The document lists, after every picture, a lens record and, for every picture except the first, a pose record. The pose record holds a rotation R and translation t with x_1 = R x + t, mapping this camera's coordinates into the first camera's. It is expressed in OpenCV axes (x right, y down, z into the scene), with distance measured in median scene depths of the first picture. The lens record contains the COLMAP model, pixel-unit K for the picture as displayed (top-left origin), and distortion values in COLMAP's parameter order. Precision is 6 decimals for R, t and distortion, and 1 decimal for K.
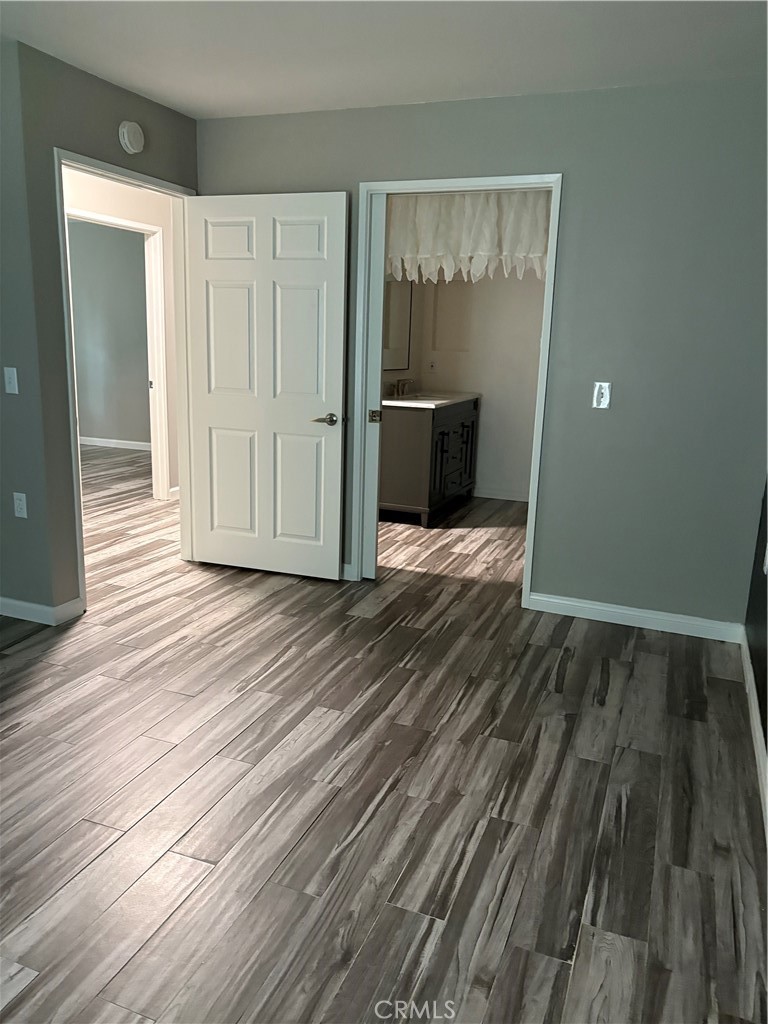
lens RADIAL K [[771.2, 0, 383.5], [0, 771.2, 510.5], [0, 0, 1]] dist [0.036030, -0.042948]
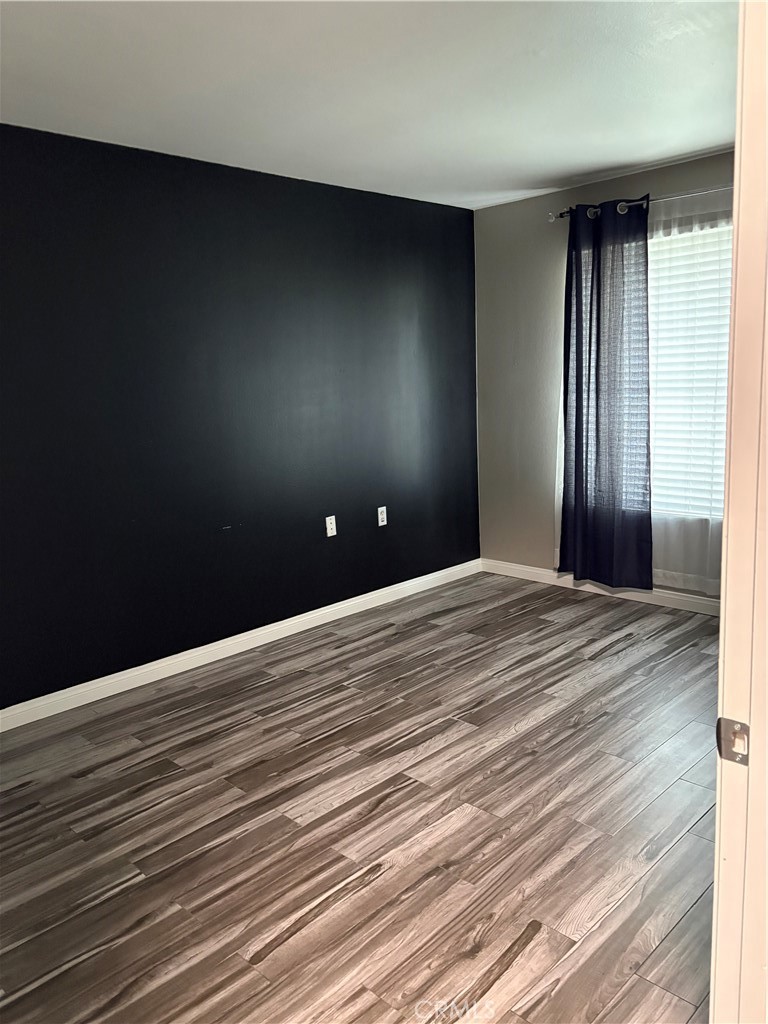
lens RADIAL K [[771.2, 0, 383.5], [0, 771.2, 513.1], [0, 0, 1]] dist [0.036030, -0.042948]
pose [[-0.916632, -0.058700, 0.395399, -0.523824], [0.107124, 0.916905, 0.384460, -0.411135], [-0.385111, 0.394765, -0.834176, 1.671482]]
